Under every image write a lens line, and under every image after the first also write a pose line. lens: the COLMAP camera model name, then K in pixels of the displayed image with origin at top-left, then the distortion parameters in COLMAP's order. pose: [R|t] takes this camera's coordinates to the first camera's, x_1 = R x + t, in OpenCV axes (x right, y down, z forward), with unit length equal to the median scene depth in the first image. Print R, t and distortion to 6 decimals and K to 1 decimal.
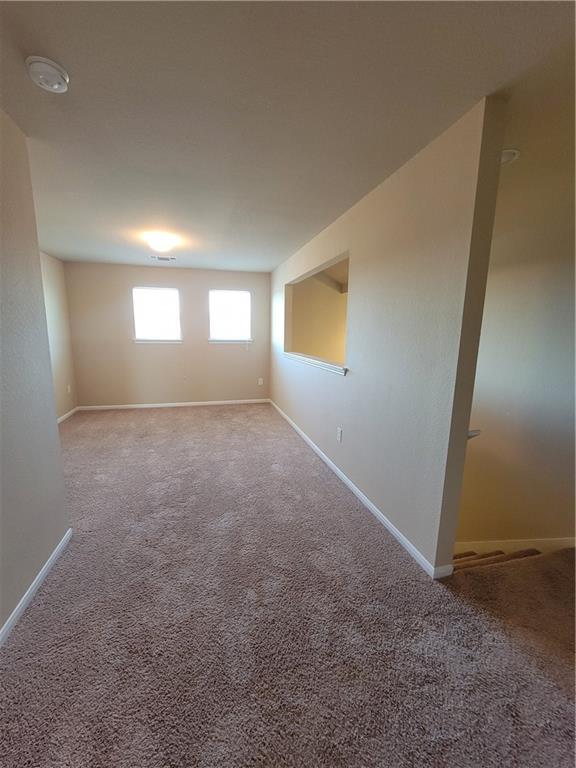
lens RADIAL K [[311.2, 0, 281.1], [0, 311.2, 383.4], [0, 0, 1]] dist [-0.002761, 0.000563]
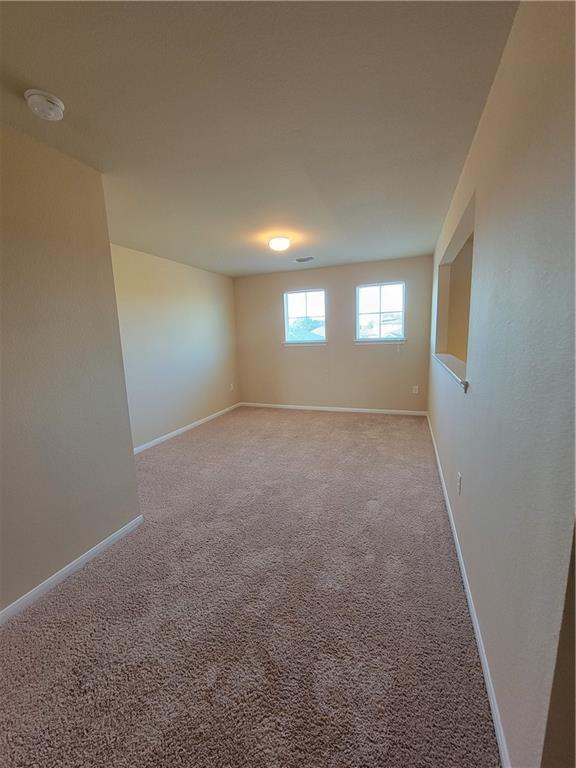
lens RADIAL K [[311.2, 0, 287.9], [0, 311.2, 385.3], [0, 0, 1]] dist [-0.002761, 0.000563]
pose [[0.811574, 0.049955, -0.582110, 0.203306], [-0.047026, 0.998691, 0.020141, -0.026132], [0.582354, 0.011028, 0.812860, 0.206697]]
